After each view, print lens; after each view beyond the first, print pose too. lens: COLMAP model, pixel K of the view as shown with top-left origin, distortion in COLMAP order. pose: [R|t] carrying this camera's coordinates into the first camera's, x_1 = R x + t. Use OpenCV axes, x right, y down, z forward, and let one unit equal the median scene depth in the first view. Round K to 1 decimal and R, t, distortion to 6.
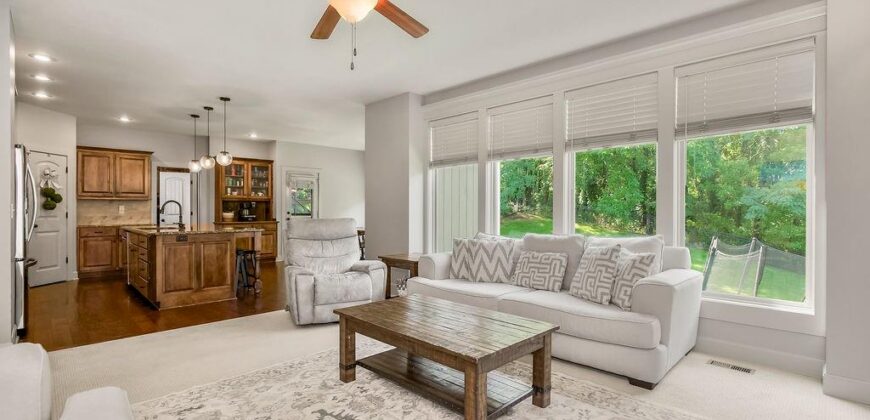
lens RADIAL K [[406.2, 0, 440.6], [0, 406.2, 209.5], [0, 0, 1]] dist [-0.007489, 0.000660]
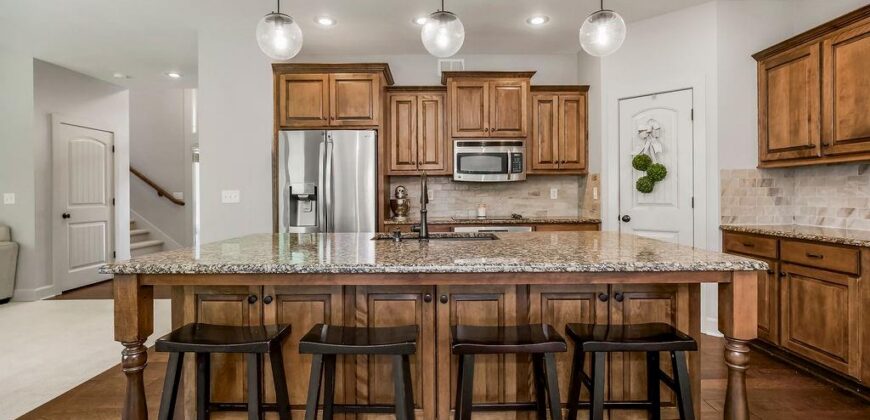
lens RADIAL K [[406.2, 0, 430.1], [0, 406.2, 195.6], [0, 0, 1]] dist [-0.007489, 0.000660]
pose [[-0.702873, 0.010271, -0.711241, -0.282294], [0.008050, 0.999947, 0.006485, -0.001022], [0.711270, -0.001167, -0.702918, 0.977781]]
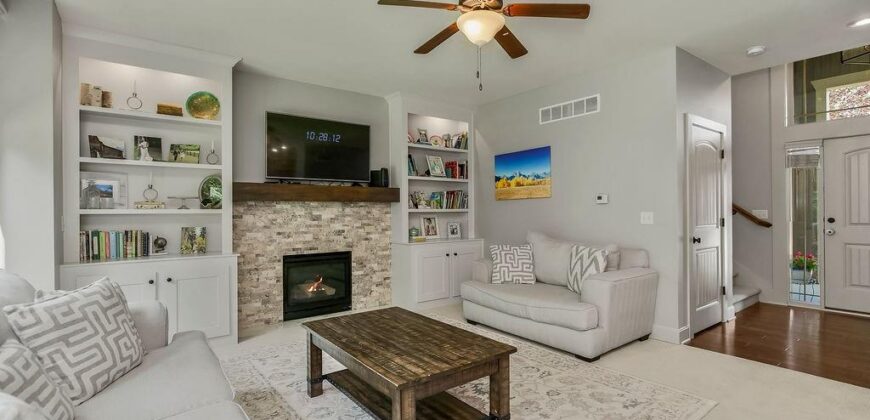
lens RADIAL K [[406.2, 0, 438.2], [0, 406.2, 212.6], [0, 0, 1]] dist [-0.007489, 0.000660]
pose [[-0.990769, 0.008969, 0.135265, -0.080903], [0.009173, 0.999958, 0.000882, -0.007786], [-0.135251, 0.002114, -0.990809, 0.671782]]
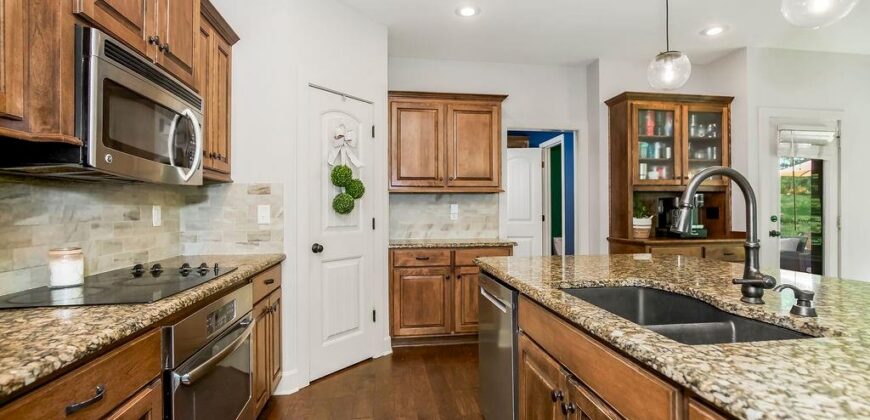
lens RADIAL K [[406.2, 0, 436.2], [0, 406.2, 207.9], [0, 0, 1]] dist [-0.007489, 0.000660]
pose [[0.804737, -0.008078, -0.593577, -0.497390], [0.003547, 0.999955, -0.008799, -0.000517], [0.593621, 0.004976, 0.804729, 0.563657]]
